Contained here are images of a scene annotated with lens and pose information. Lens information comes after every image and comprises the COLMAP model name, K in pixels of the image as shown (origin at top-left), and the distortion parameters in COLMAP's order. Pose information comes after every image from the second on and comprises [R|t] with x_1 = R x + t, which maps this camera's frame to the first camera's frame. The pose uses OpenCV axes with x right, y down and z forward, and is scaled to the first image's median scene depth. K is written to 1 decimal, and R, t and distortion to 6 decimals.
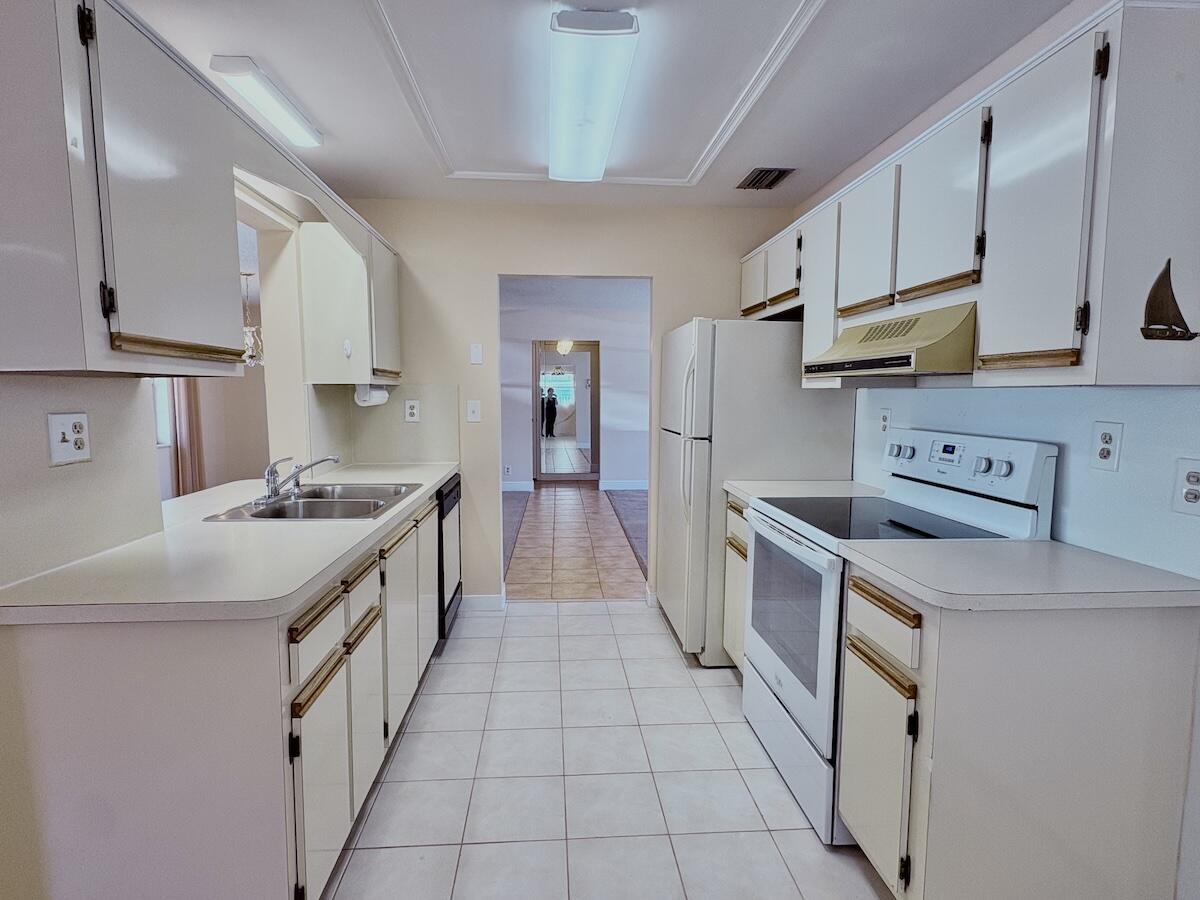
lens RADIAL K [[614.9, 0, 600.0], [0, 614.9, 450.0], [0, 0, 1]] dist [0.003604, 0.000671]
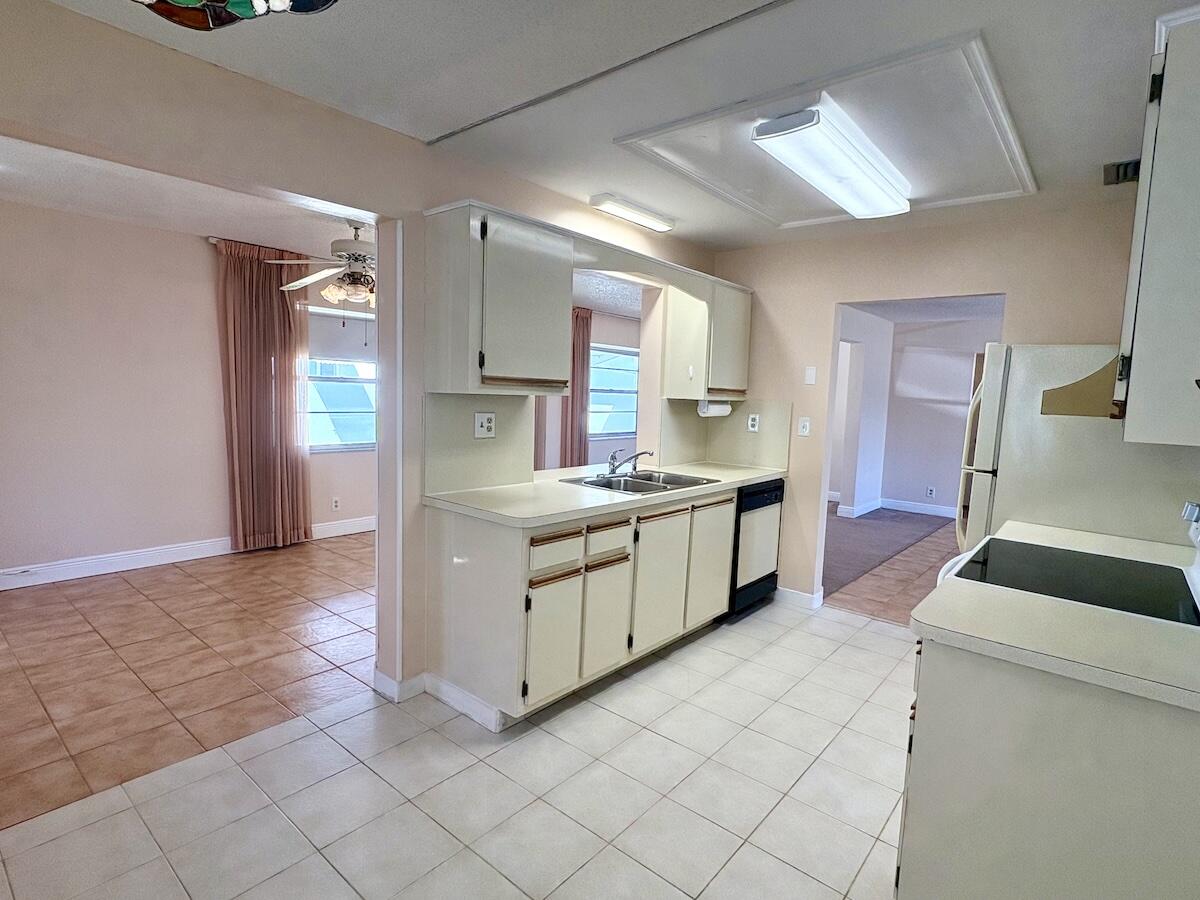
lens RADIAL K [[614.9, 0, 600.0], [0, 614.9, 450.0], [0, 0, 1]] dist [0.003604, 0.000671]
pose [[0.719004, 0.093068, -0.688747, 0.393408], [-0.102289, 0.994372, 0.027584, -0.017069], [0.687438, 0.050618, 0.724477, -0.084843]]
